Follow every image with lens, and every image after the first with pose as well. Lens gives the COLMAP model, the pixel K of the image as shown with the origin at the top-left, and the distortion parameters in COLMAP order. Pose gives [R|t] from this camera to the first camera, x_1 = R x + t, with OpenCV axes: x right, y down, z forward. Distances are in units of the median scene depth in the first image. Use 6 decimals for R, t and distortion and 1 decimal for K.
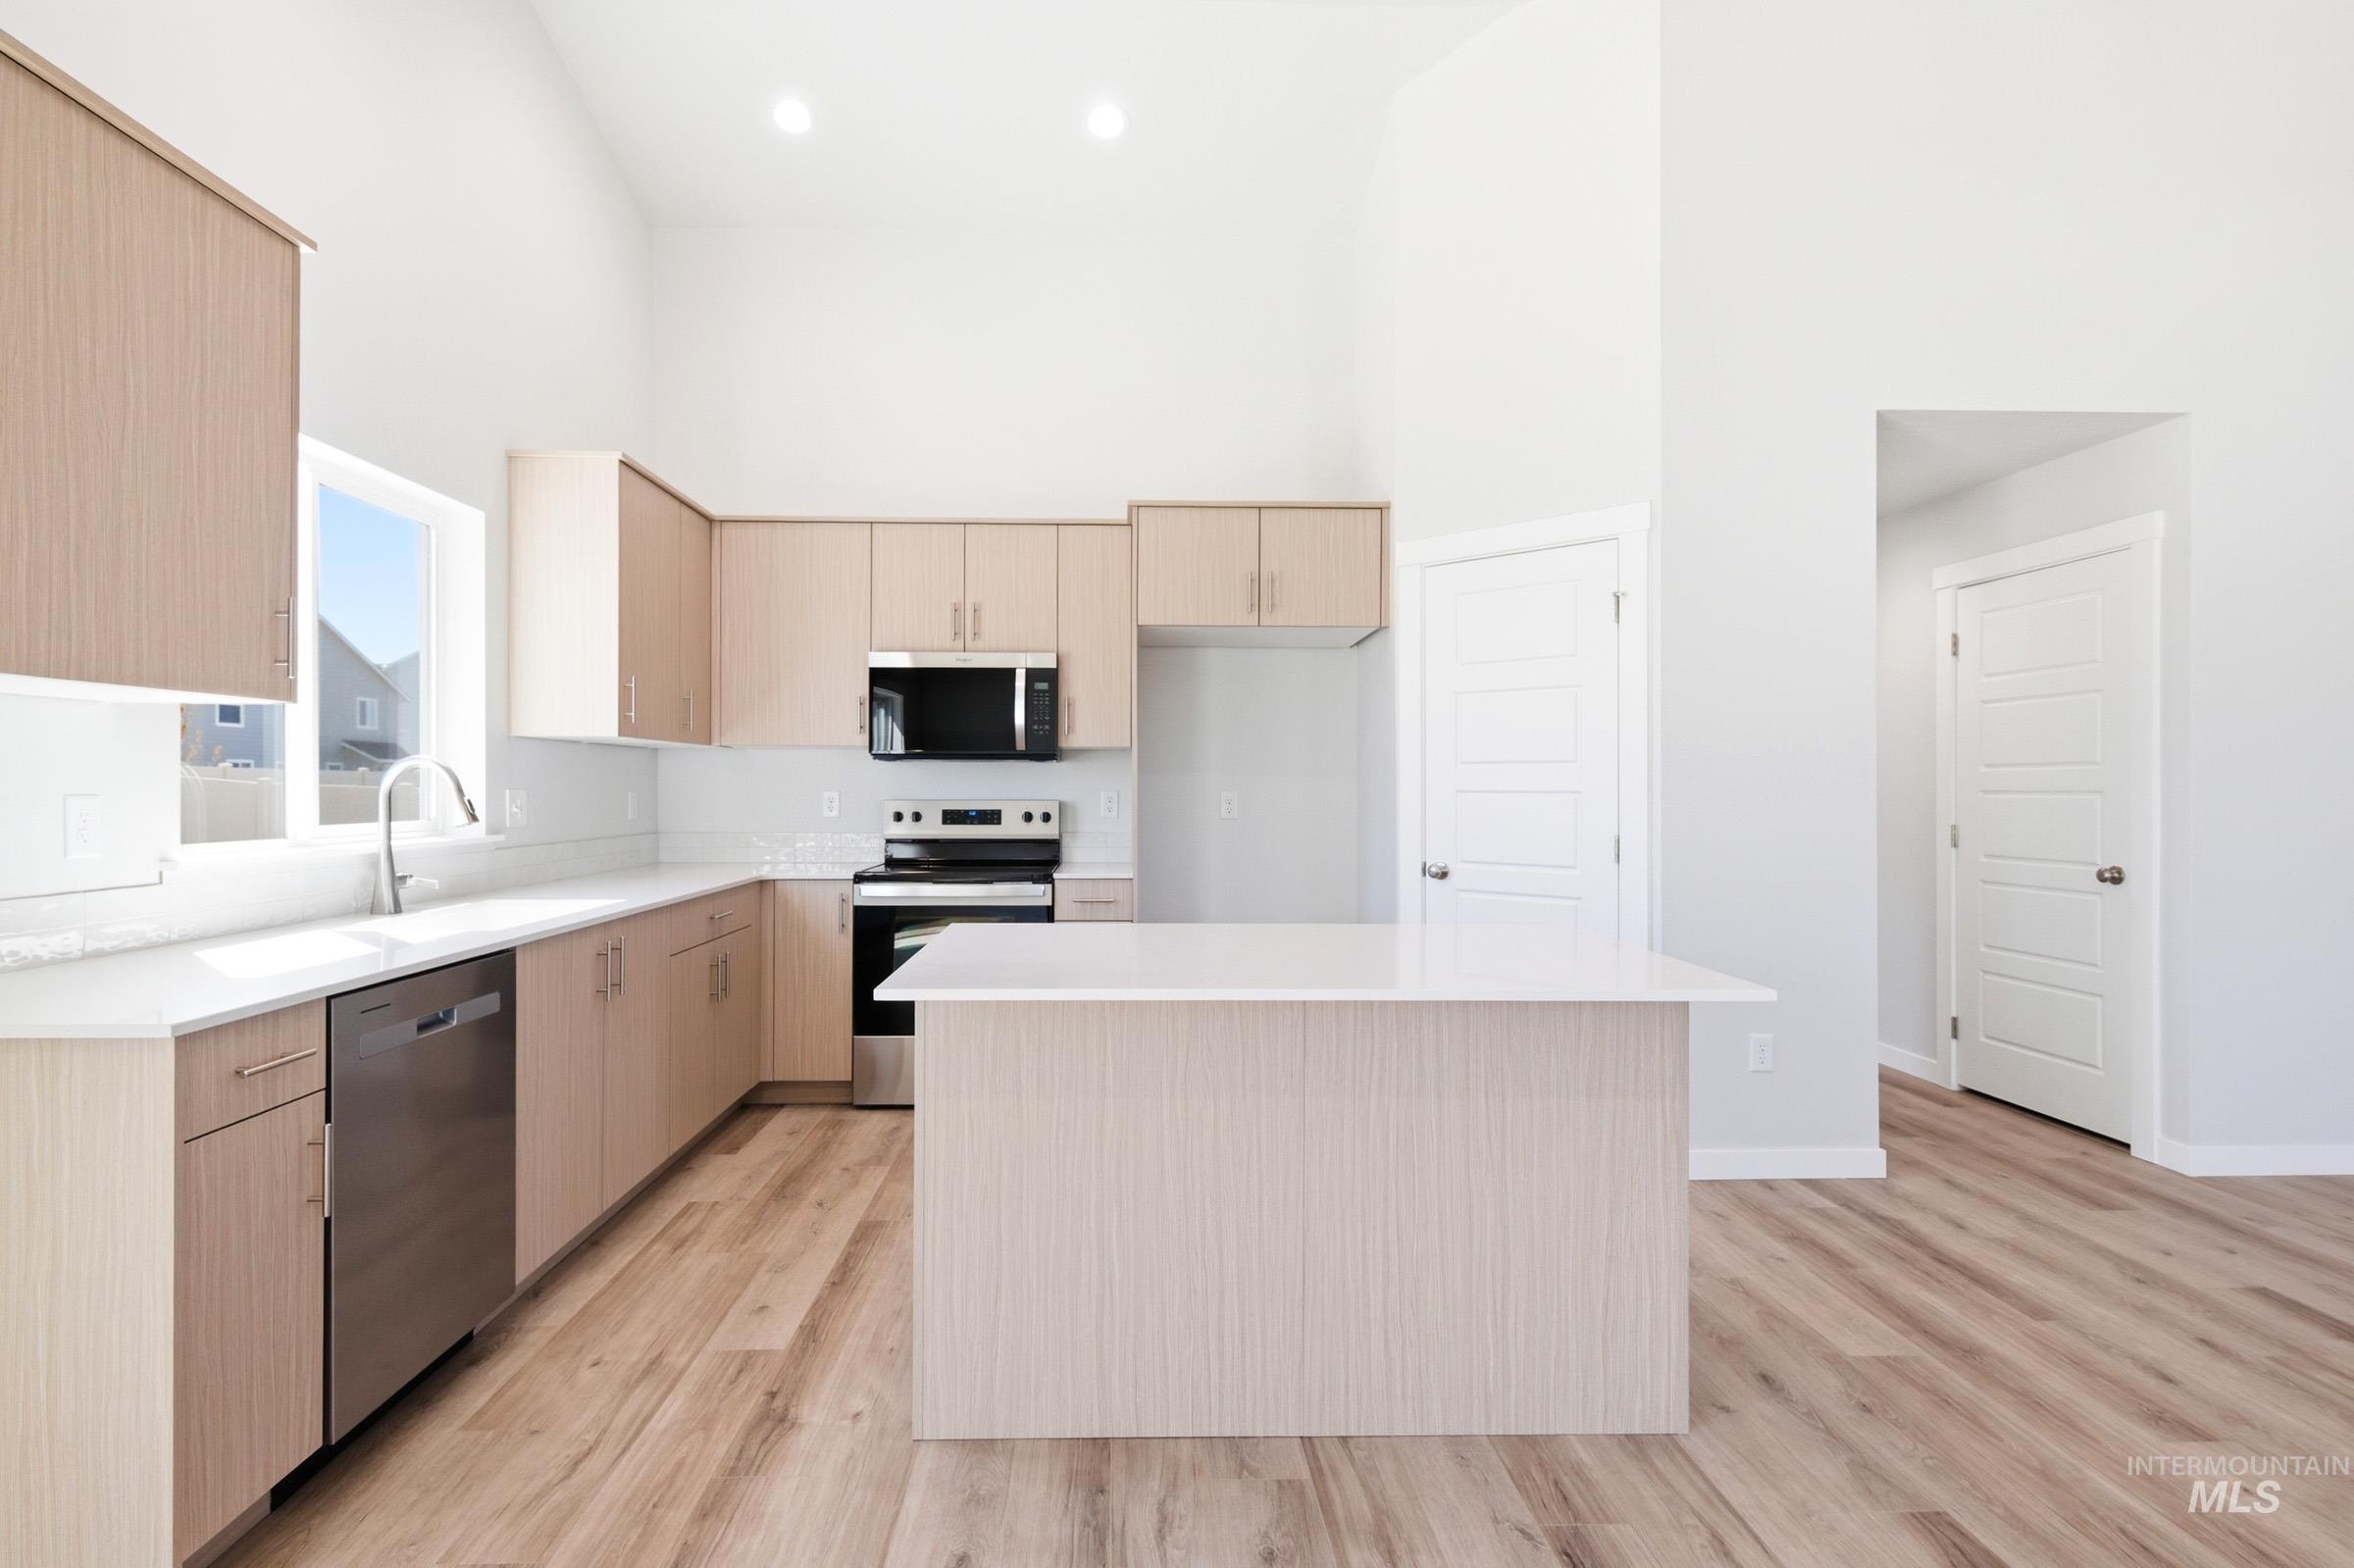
lens RADIAL K [[1151.3, 0, 1131.4], [0, 1151.3, 784.5], [0, 0, 1]] dist [0.016702, -0.008953]
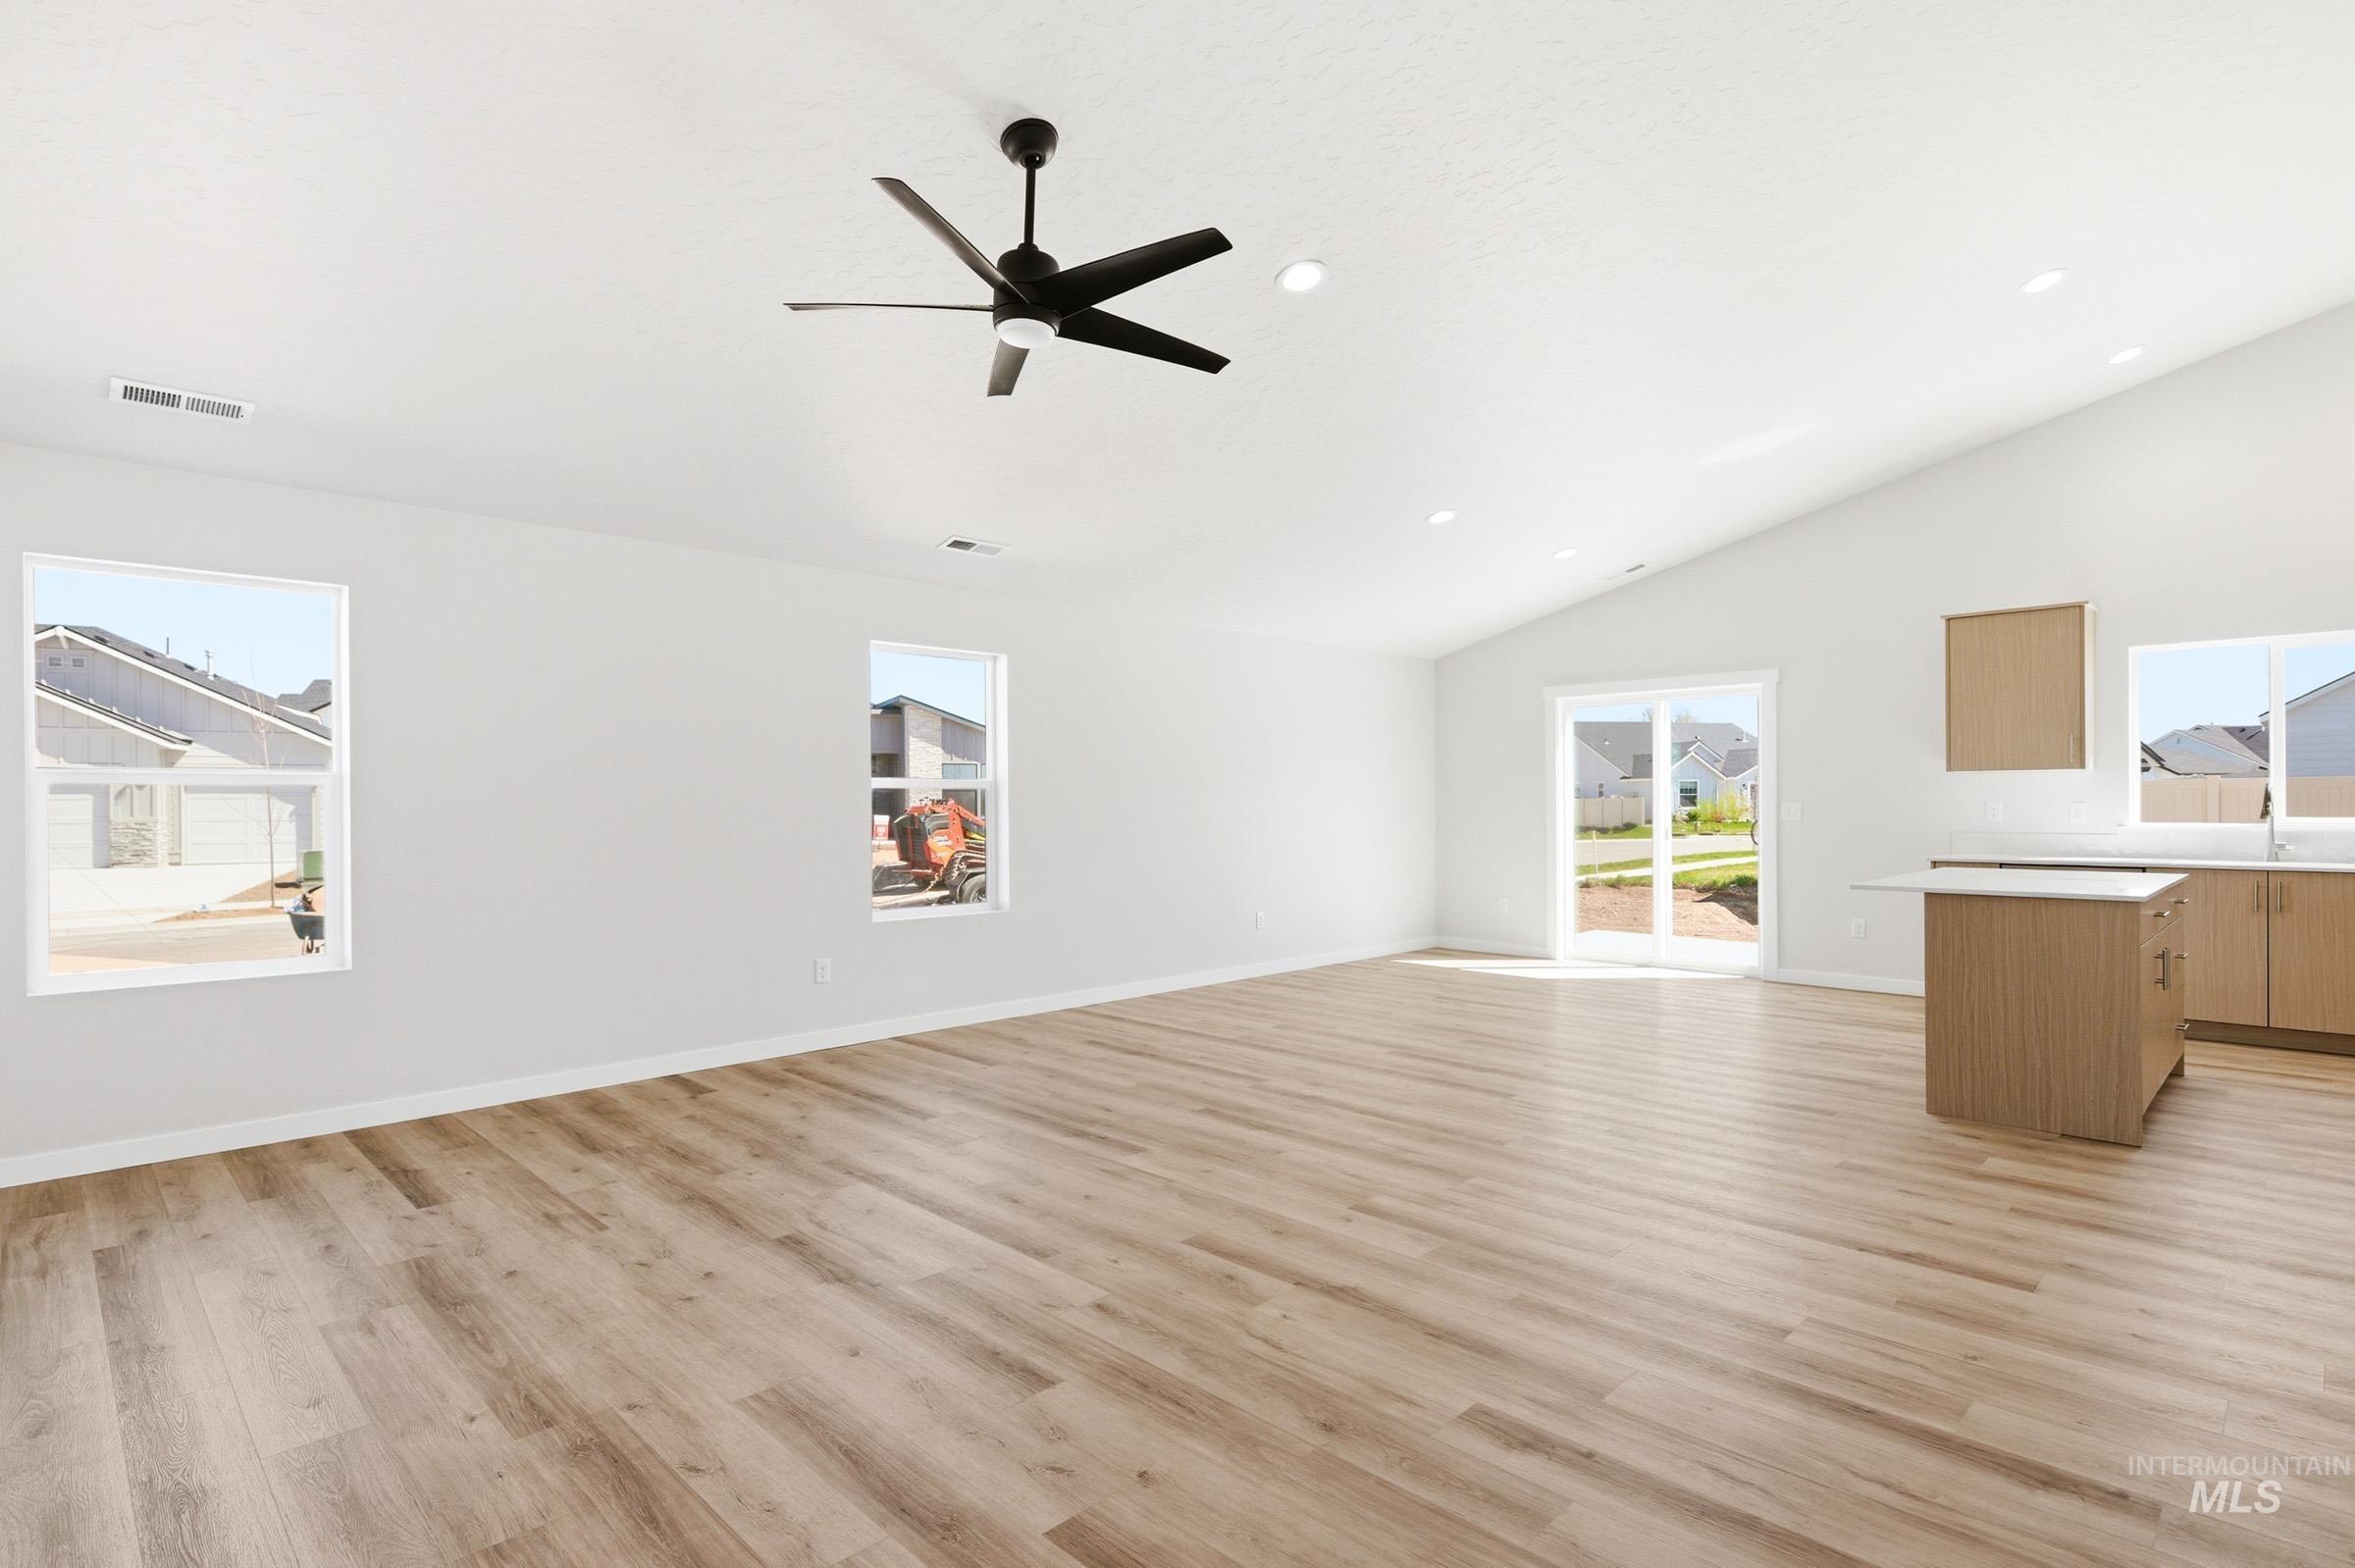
lens RADIAL K [[1149.8, 0, 1166.1], [0, 1149.8, 798.6], [0, 0, 1]] dist [0.008668, -0.000242]
pose [[-0.732971, -0.000818, -0.680260, 1.513379], [0.002099, 0.999992, -0.003465, 0.003236], [0.680257, -0.003968, -0.732963, 0.836743]]
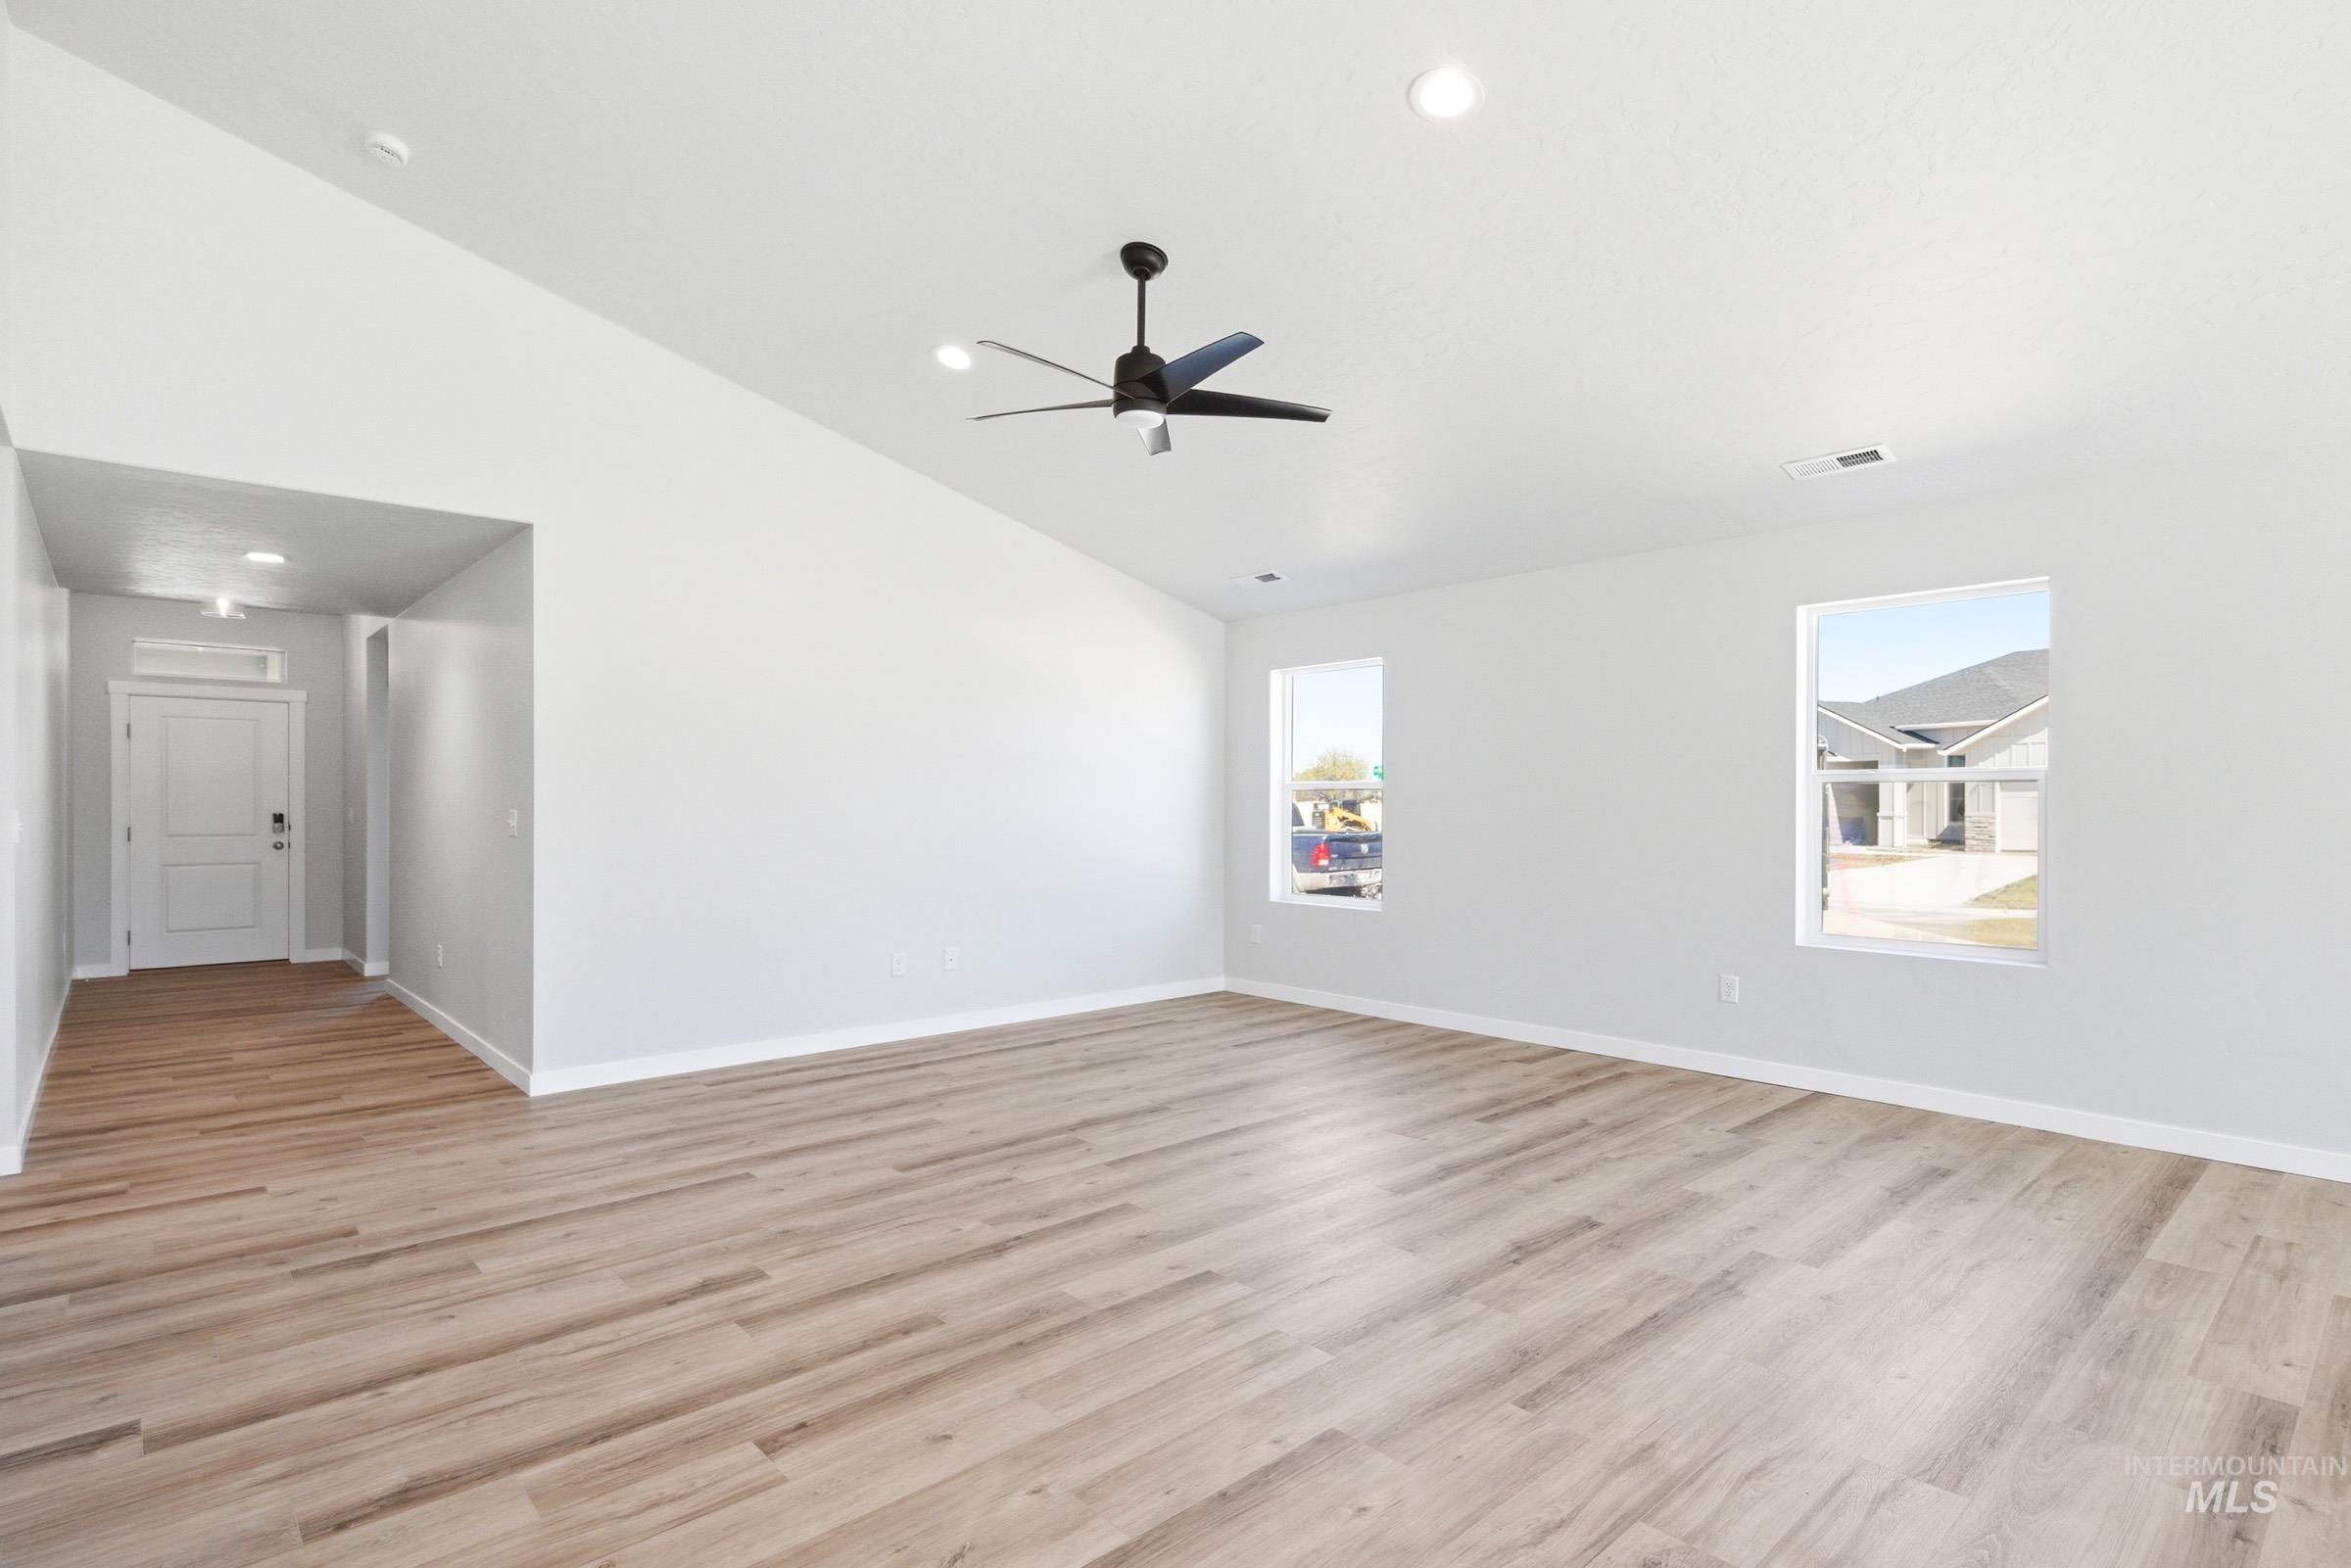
lens RADIAL K [[1147.7, 0, 1164.2], [0, 1147.7, 798.6], [0, 0, 1]] dist [0.008668, -0.000242]
pose [[-0.644368, 0.003700, 0.764707, 0.320451], [0.001198, 0.999992, -0.003829, 0.005080], [-0.764715, -0.001551, -0.644367, 0.798483]]
